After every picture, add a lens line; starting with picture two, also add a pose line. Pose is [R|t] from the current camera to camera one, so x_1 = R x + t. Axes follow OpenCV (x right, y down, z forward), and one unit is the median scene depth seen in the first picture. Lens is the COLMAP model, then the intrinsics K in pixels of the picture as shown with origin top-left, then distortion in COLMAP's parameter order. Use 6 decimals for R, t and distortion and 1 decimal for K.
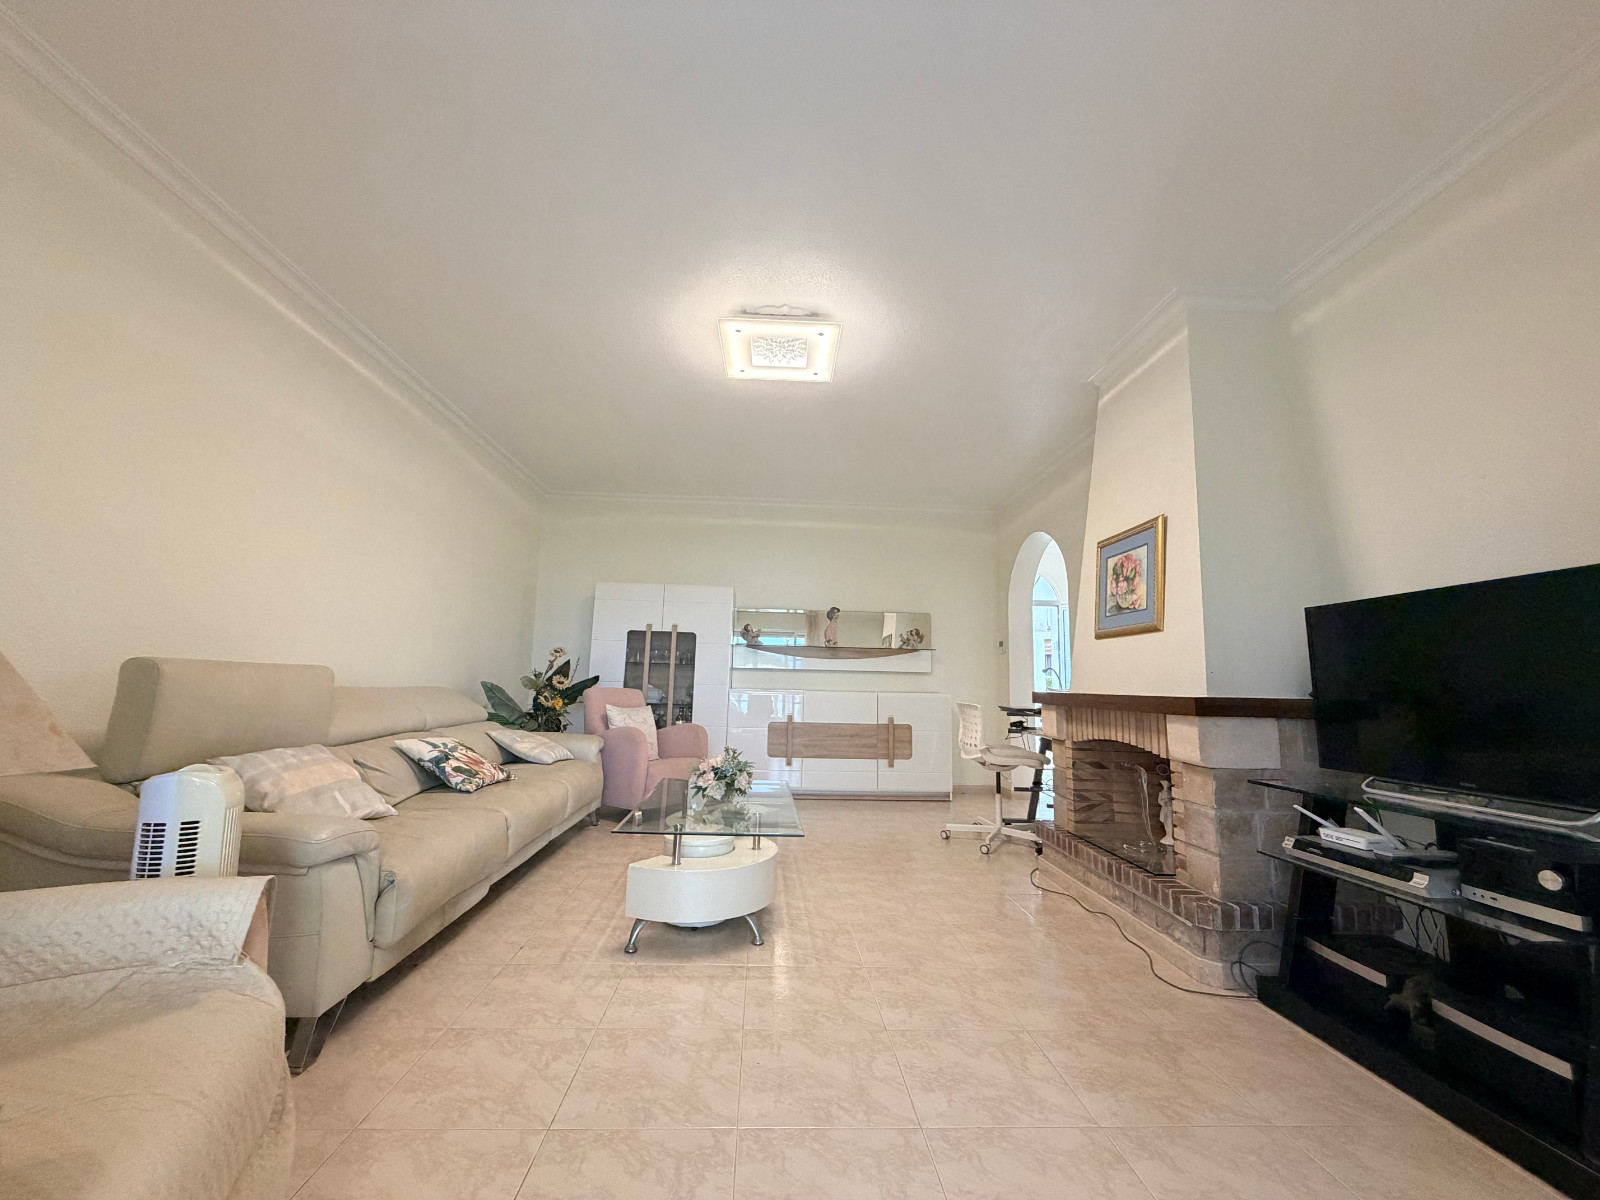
lens RADIAL K [[644.8, 0, 789.0], [0, 644.8, 605.3], [0, 0, 1]] dist [-0.001973, -0.000248]
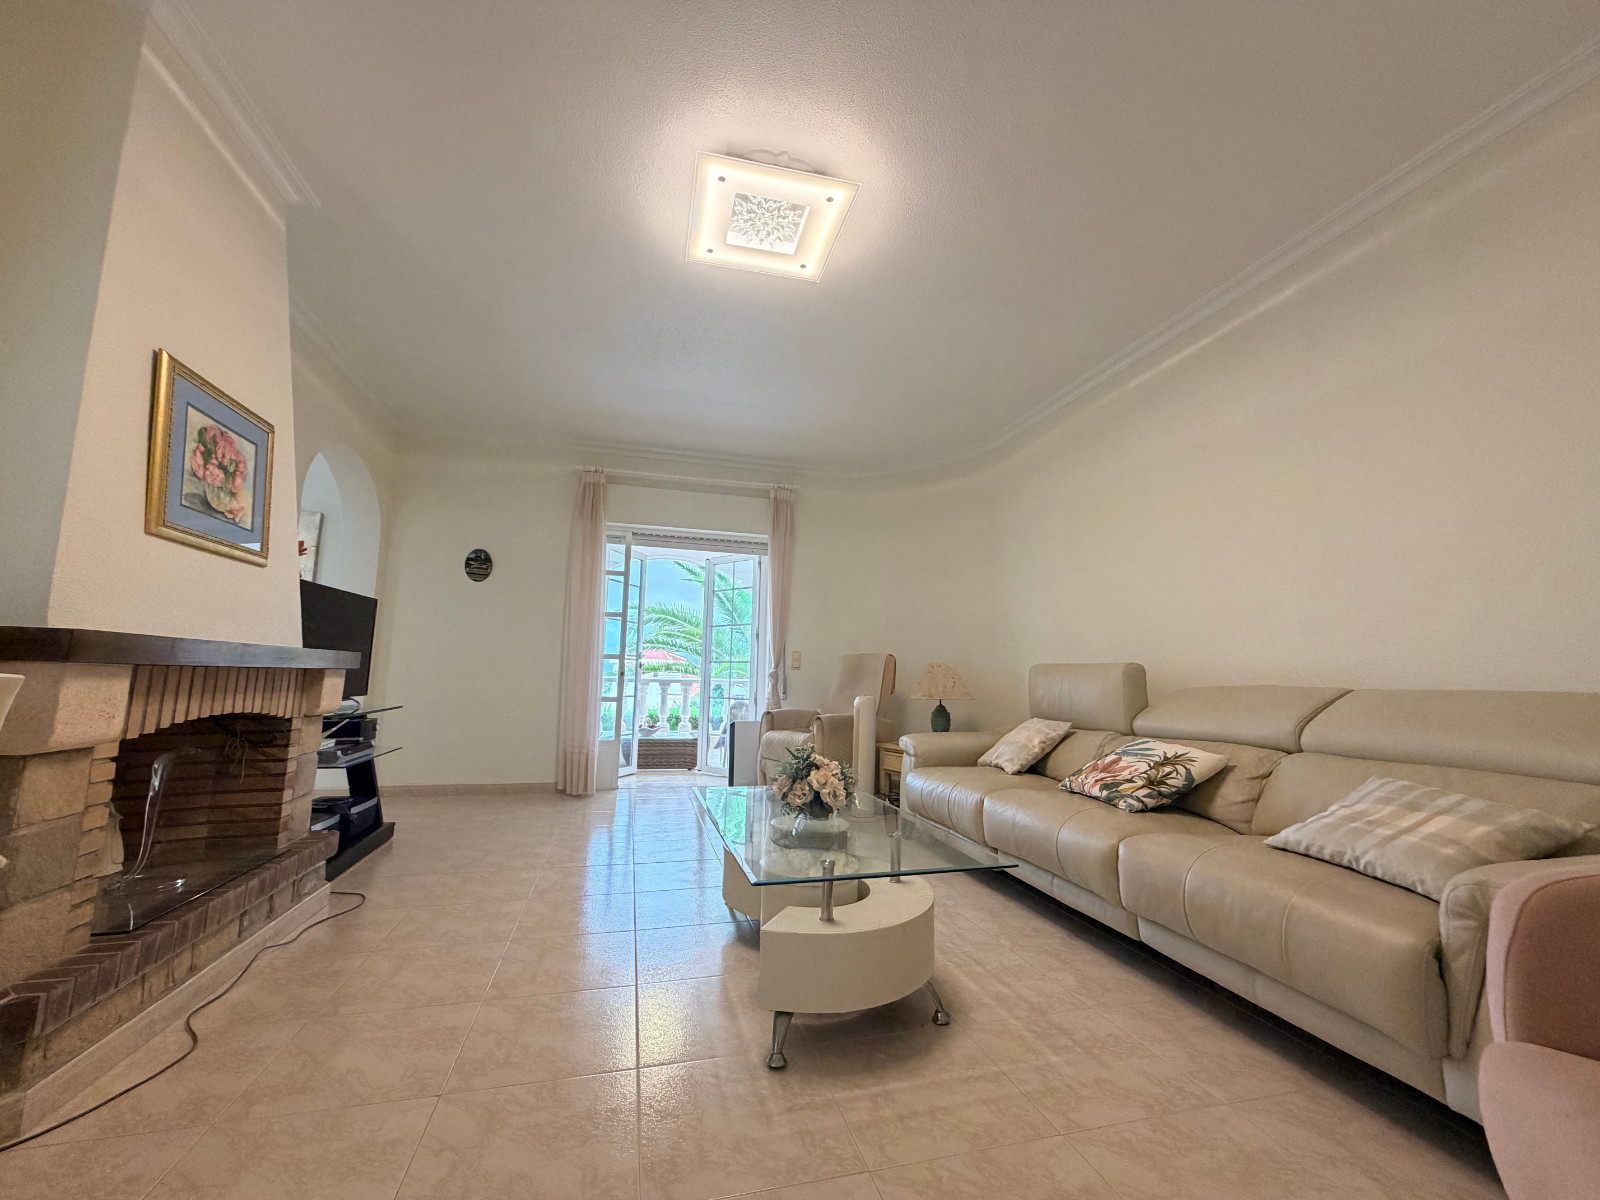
lens RADIAL K [[648.9, 0, 824.8], [0, 648.9, 595.9], [0, 0, 1]] dist [-0.000172, 0.000027]
pose [[-0.967563, -0.068638, -0.243128, 0.082847], [-0.007772, 0.970015, -0.242919, 0.245104], [0.252512, -0.233150, -0.939084, 1.771133]]
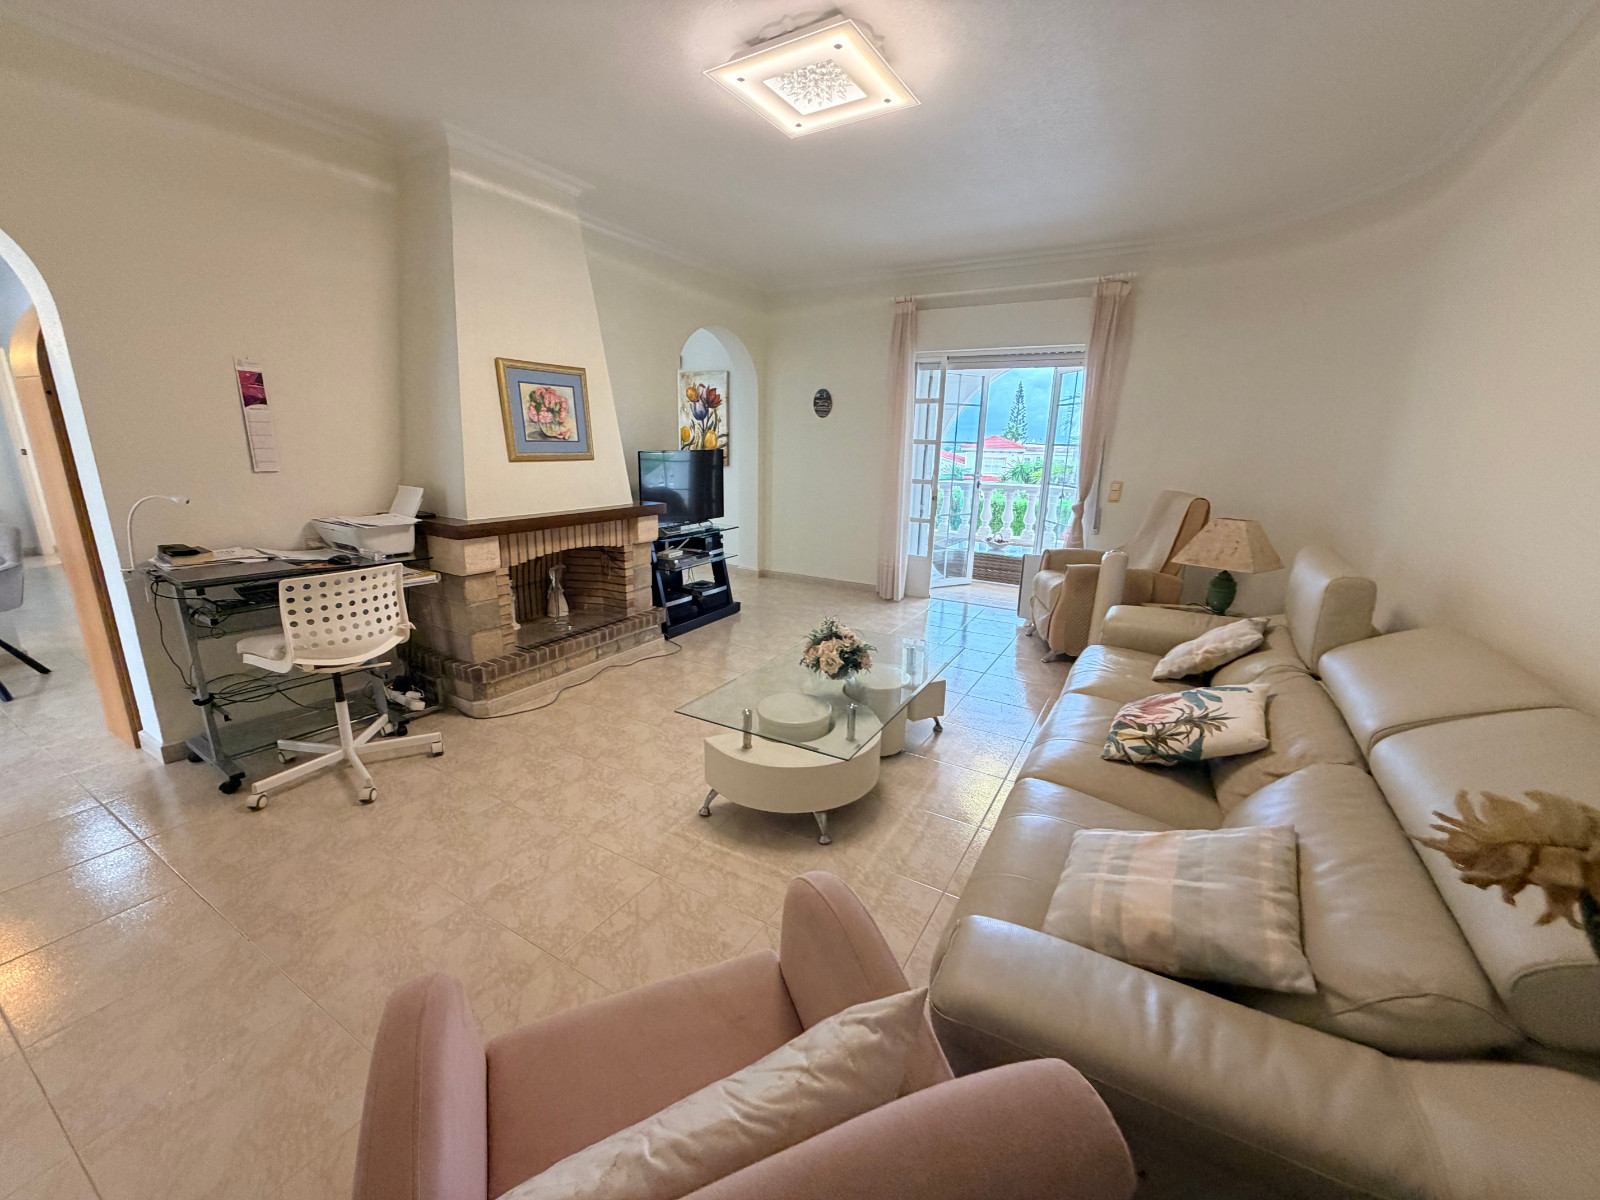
lens RADIAL K [[656.4, 0, 796.2], [0, 656.4, 613.1], [0, 0, 1]] dist [0.000610, -0.000007]
pose [[-0.847856, -0.175979, 0.500172, -0.507928], [-0.101536, 0.979746, 0.172594, 0.068125], [-0.520414, 0.095549, -0.848551, 1.828929]]
